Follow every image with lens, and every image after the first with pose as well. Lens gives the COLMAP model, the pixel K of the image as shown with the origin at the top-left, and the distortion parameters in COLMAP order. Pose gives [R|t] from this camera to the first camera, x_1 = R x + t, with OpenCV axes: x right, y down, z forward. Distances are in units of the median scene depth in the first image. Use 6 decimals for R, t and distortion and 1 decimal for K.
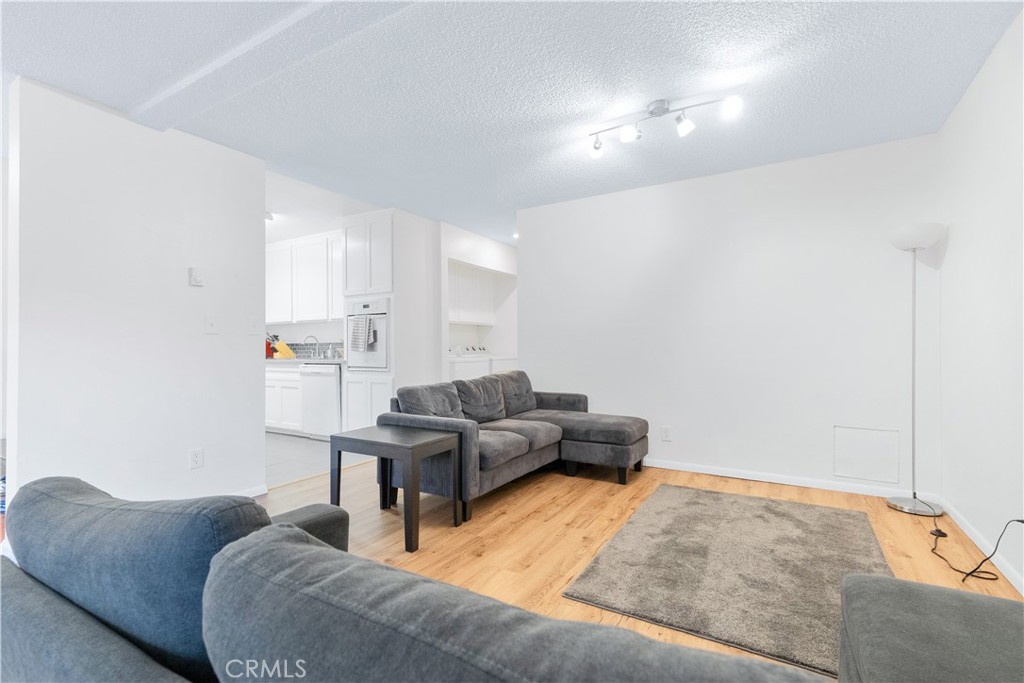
lens RADIAL K [[467.5, 0, 502.2], [0, 467.5, 343.7], [0, 0, 1]] dist [0.006597, -0.003154]
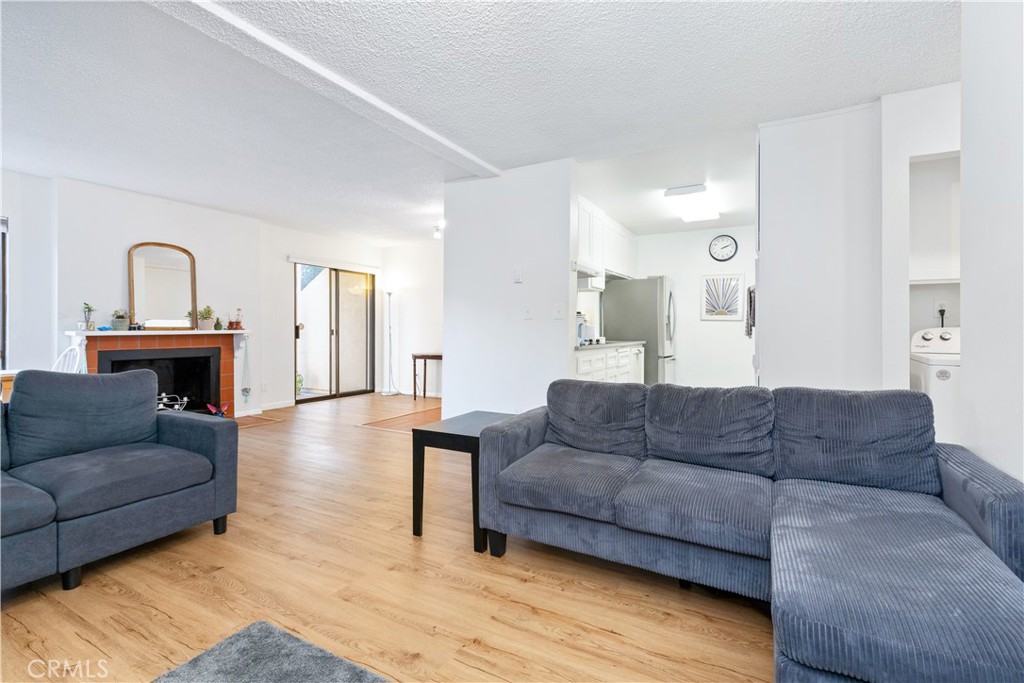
lens RADIAL K [[467.5, 0, 510.4], [0, 467.5, 329.6], [0, 0, 1]] dist [0.006597, -0.003154]
pose [[0.020556, -0.001345, -0.999788, 0.449035], [0.009318, 0.999956, -0.001153, 0.003894], [0.999745, -0.009293, 0.020568, 0.649273]]
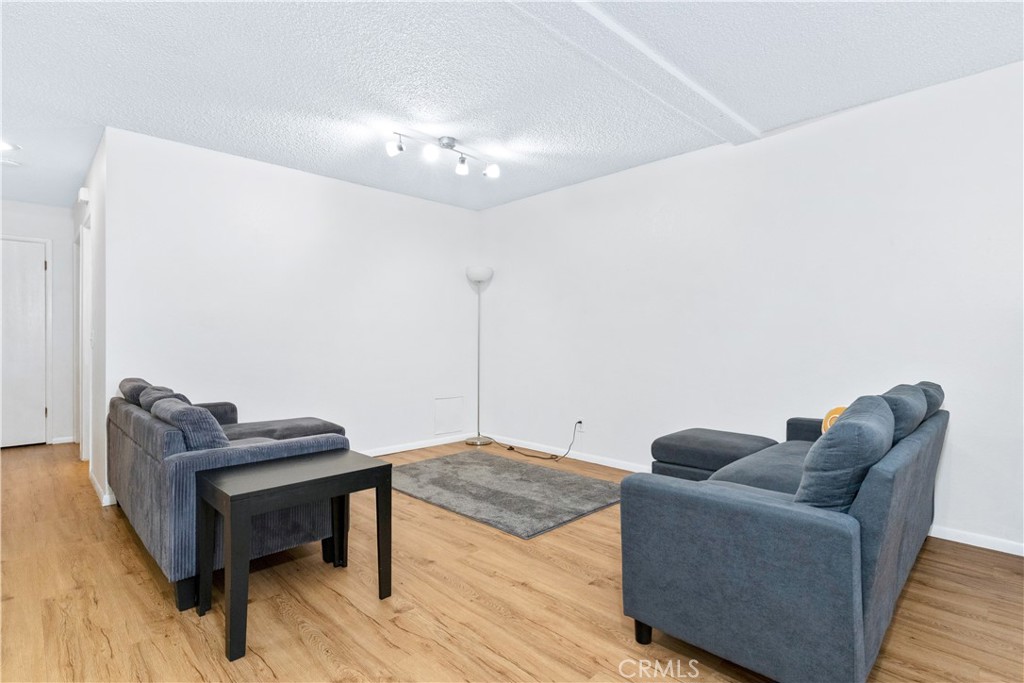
lens RADIAL K [[509.8, 0, 516.2], [0, 509.8, 343.5], [0, 0, 1]] dist [0.002148, 0.000102]
pose [[0.243684, -0.002413, 0.969852, -0.543623], [-0.008203, 0.999956, 0.004550, 0.001626], [-0.969820, -0.009065, 0.243654, 0.313294]]
